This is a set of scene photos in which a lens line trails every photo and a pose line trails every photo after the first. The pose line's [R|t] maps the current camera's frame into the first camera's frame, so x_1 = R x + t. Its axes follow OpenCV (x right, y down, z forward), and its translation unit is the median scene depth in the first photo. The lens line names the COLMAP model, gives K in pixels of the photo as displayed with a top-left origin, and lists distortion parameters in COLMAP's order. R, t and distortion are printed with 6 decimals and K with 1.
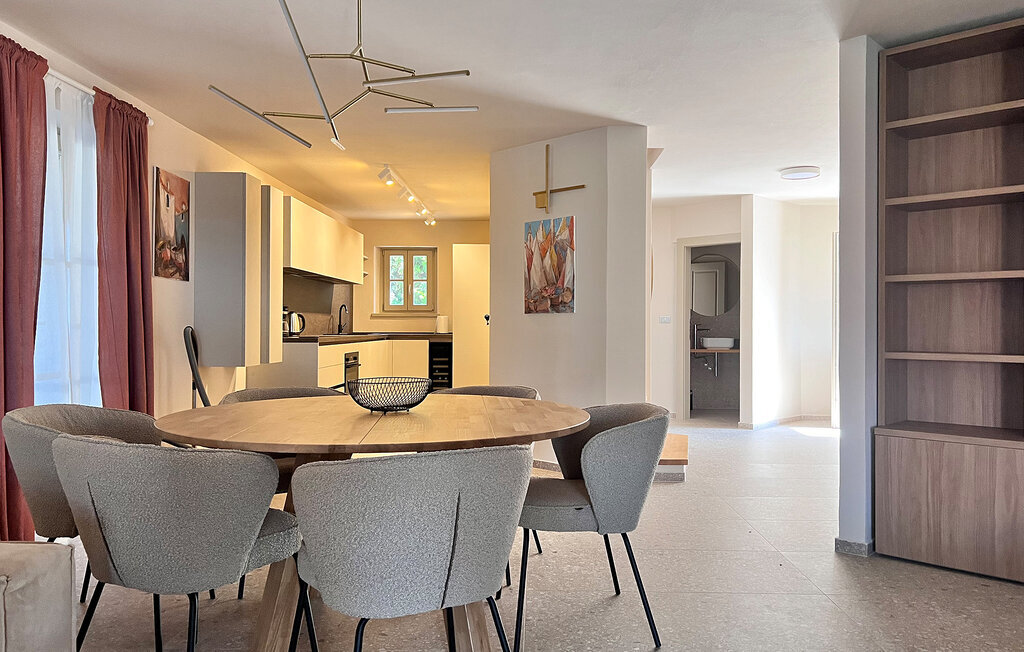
lens RADIAL K [[763.1, 0, 515.7], [0, 763.1, 326.9], [0, 0, 1]] dist [0.001202, -0.000829]
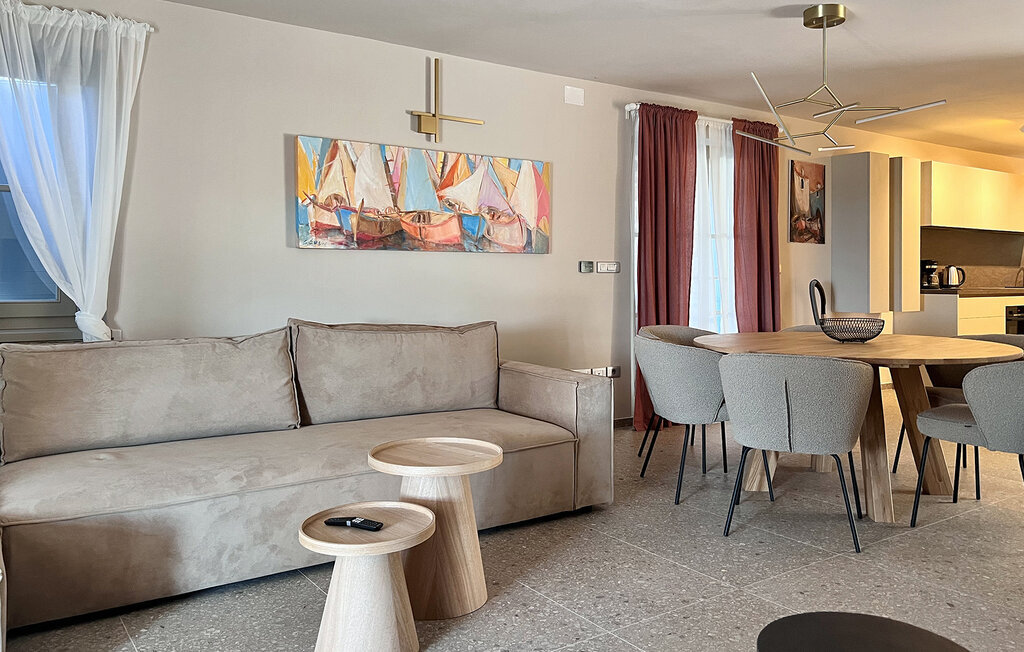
lens RADIAL K [[763.1, 0, 515.7], [0, 763.1, 326.9], [0, 0, 1]] dist [0.001202, -0.000829]
pose [[0.574575, 0.052919, -0.816739, 0.261334], [-0.000959, 0.997950, 0.063985, -0.002363], [0.818451, -0.035981, 0.573448, -0.124310]]
